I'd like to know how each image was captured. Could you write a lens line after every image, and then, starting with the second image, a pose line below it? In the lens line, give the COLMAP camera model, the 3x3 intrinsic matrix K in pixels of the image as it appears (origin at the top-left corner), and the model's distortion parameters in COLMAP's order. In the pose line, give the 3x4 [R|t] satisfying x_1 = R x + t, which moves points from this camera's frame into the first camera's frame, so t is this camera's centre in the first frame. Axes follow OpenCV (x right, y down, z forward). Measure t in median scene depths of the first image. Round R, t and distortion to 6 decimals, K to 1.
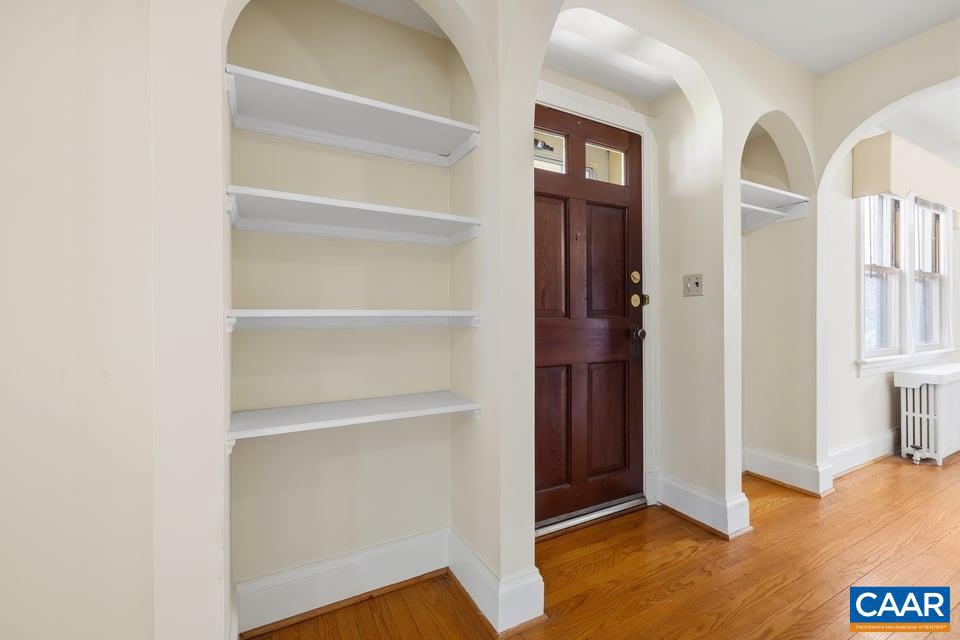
lens RADIAL K [[406.7, 0, 479.9], [0, 406.7, 316.6], [0, 0, 1]] dist [-0.000140, 0.000122]
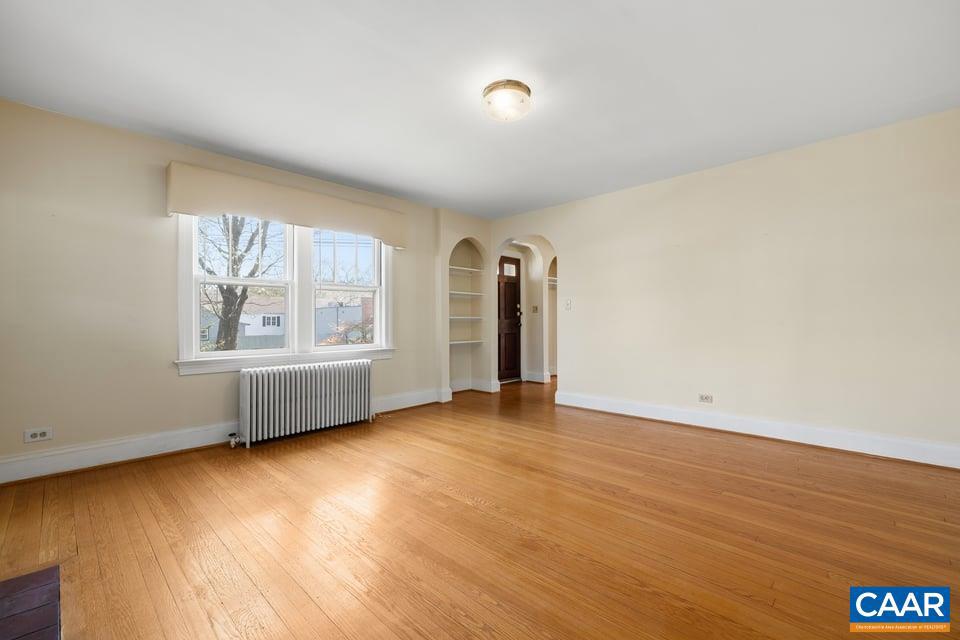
lens RADIAL K [[406.7, 0, 479.9], [0, 406.7, 316.6], [0, 0, 1]] dist [-0.000140, 0.000122]
pose [[0.955225, 0.003496, 0.295861, -0.848858], [-0.000135, 0.999935, -0.011378, 0.017484], [-0.295882, 0.010829, 0.955163, -1.950506]]
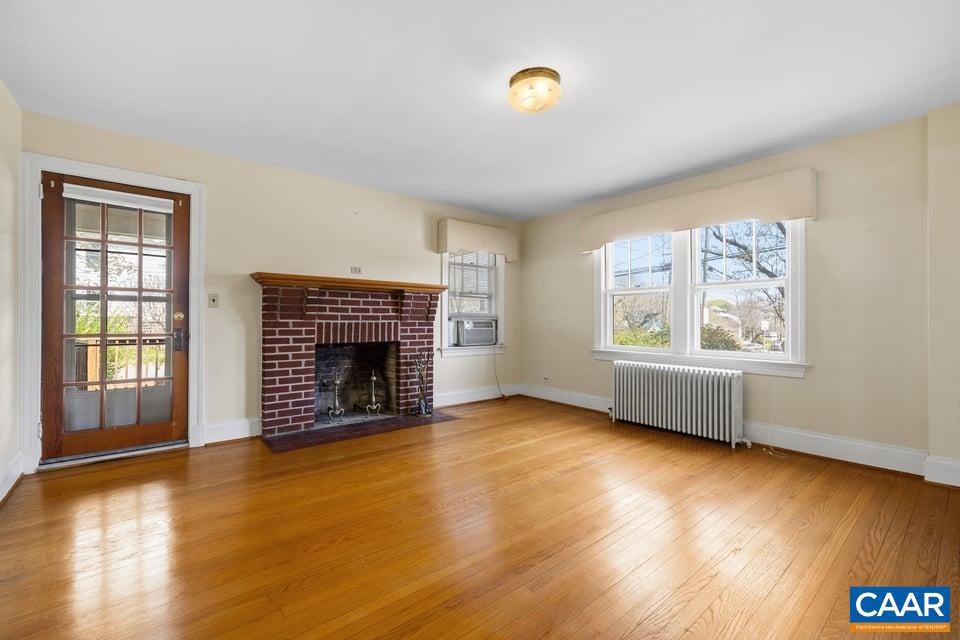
lens RADIAL K [[406.7, 0, 479.9], [0, 406.7, 316.6], [0, 0, 1]] dist [-0.000140, 0.000122]
pose [[0.181995, -0.004570, -0.983289, 0.654594], [-0.002515, 0.999984, -0.005113, -0.001777], [0.983296, 0.003403, 0.181981, -1.177723]]
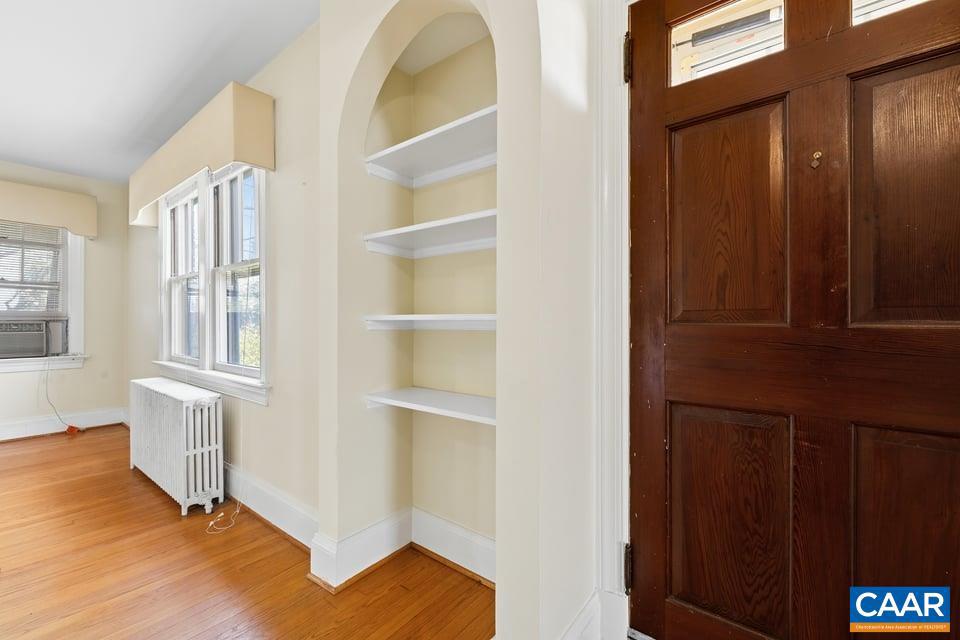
lens RADIAL K [[409.0, 0, 478.0], [0, 409.0, 319.3], [0, 0, 1]] dist [0.000663, 0.000117]
pose [[0.384254, 0.002012, -0.923225, 0.531214], [-0.000591, 0.999998, 0.001934, -0.004331], [0.923227, -0.000197, 0.384254, 0.423241]]
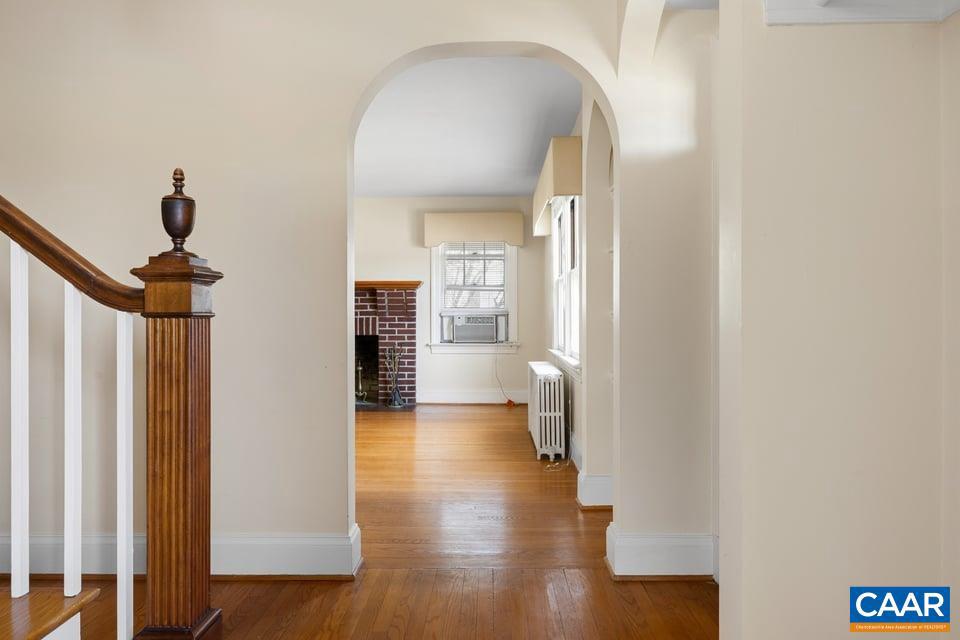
lens RADIAL K [[631.2, 0, 490.0], [0, 631.2, 318.2], [0, 0, 1]] dist [-0.001534, 0.000243]
pose [[-0.482331, 0.009094, -0.875942, 1.284254], [0.003292, 0.999958, 0.008569, -0.006954], [0.875983, 0.001249, -0.482341, 1.055479]]
